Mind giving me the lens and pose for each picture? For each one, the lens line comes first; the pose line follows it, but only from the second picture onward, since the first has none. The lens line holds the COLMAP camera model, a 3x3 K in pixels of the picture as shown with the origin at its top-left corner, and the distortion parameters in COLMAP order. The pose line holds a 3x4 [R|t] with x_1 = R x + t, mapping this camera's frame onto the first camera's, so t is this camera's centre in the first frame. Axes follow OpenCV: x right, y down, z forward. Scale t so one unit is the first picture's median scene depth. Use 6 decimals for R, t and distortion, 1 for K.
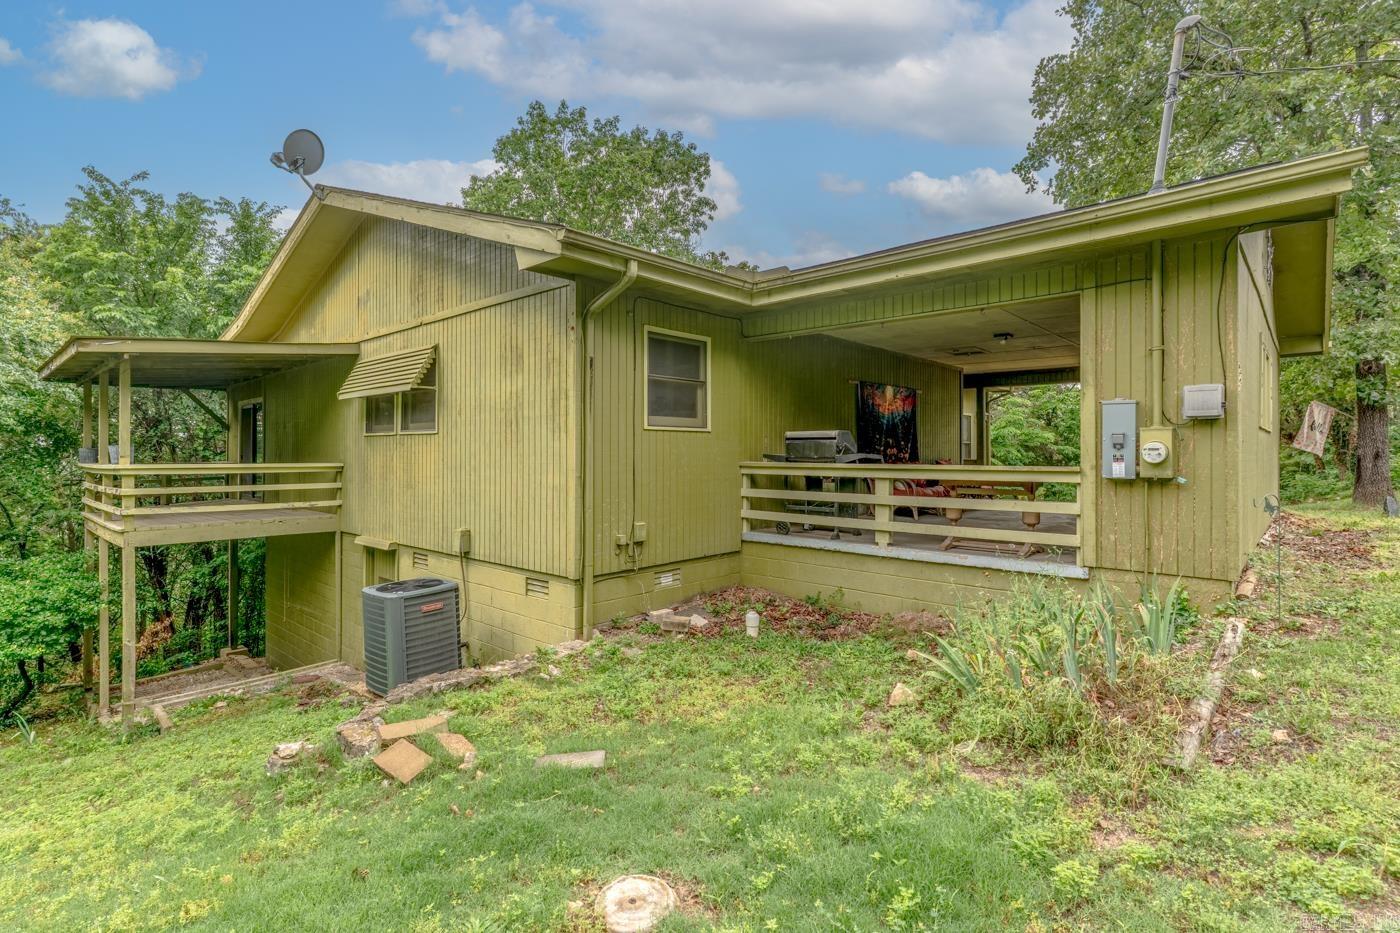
lens RADIAL K [[680.4, 0, 701.3], [0, 680.4, 460.1], [0, 0, 1]] dist [0.000533, -0.000193]
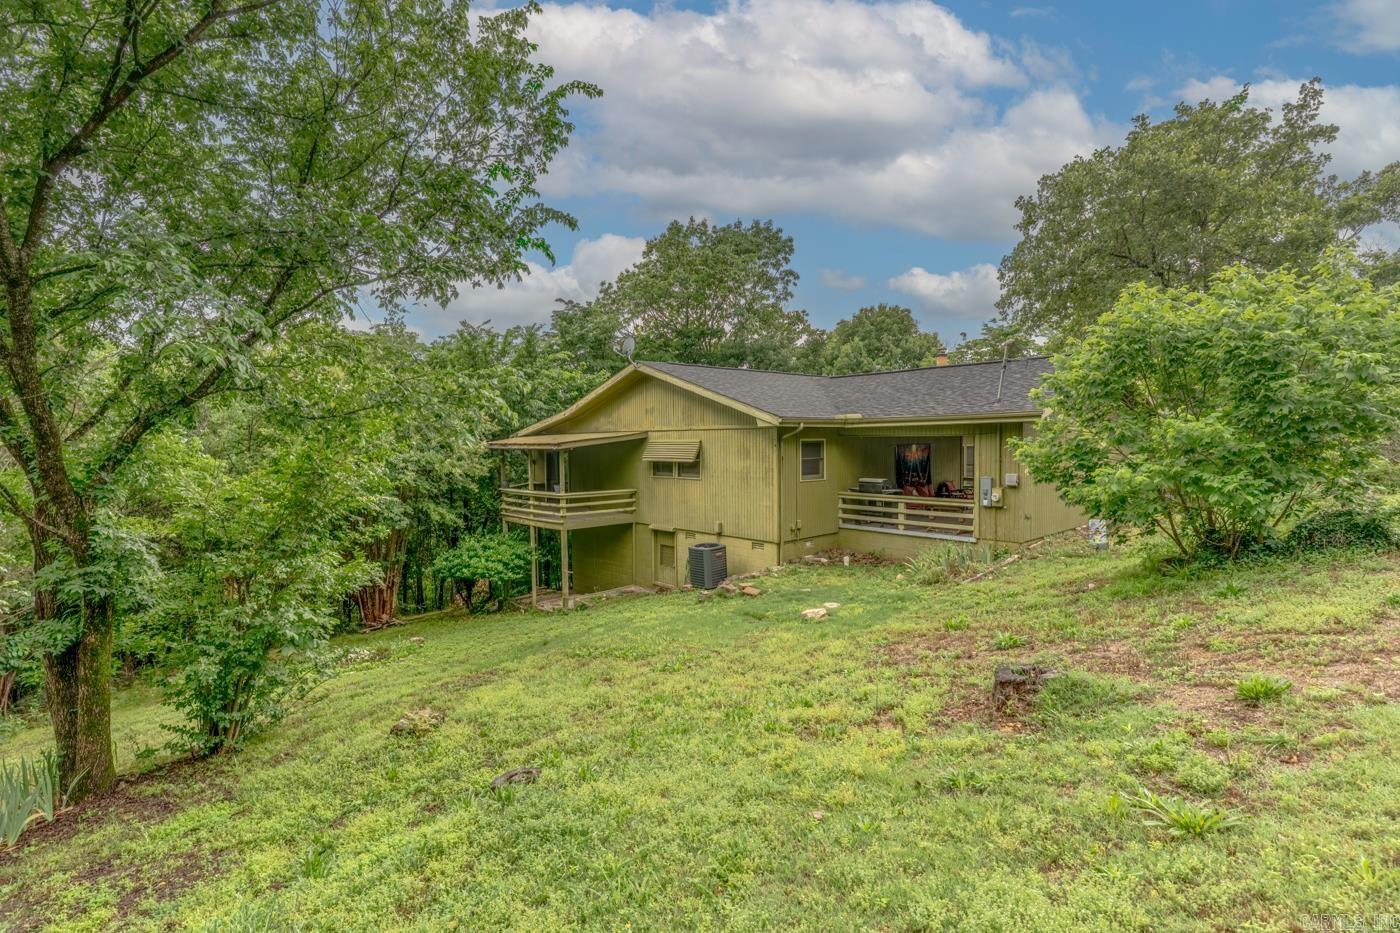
lens RADIAL K [[659.4, 0, 694.7], [0, 659.4, 468.0], [0, 0, 1]] dist [0.000999, -0.000500]
pose [[0.994569, -0.007133, -0.103830, -0.199993], [0.010503, 0.999434, 0.031946, -0.162719], [0.103544, -0.032863, 0.994082, -1.283560]]
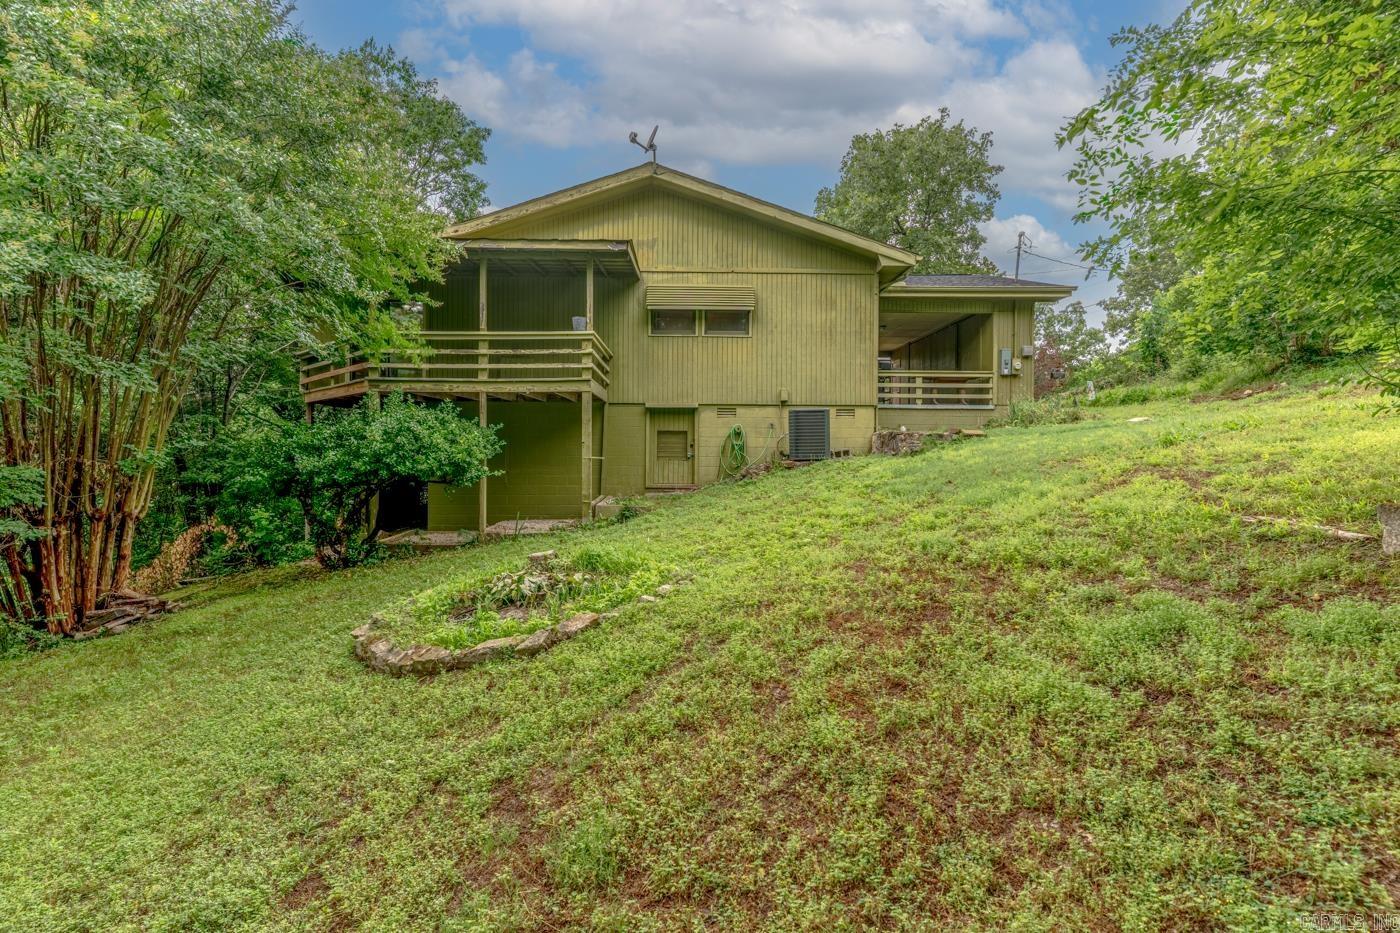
lens RADIAL K [[659.4, 0, 694.7], [0, 659.4, 468.0], [0, 0, 1]] dist [0.000999, -0.000500]
pose [[0.725221, -0.013368, 0.688386, -1.820070], [-0.001427, 0.999780, 0.020918, 0.286725], [-0.688515, -0.016152, 0.725043, -0.151303]]
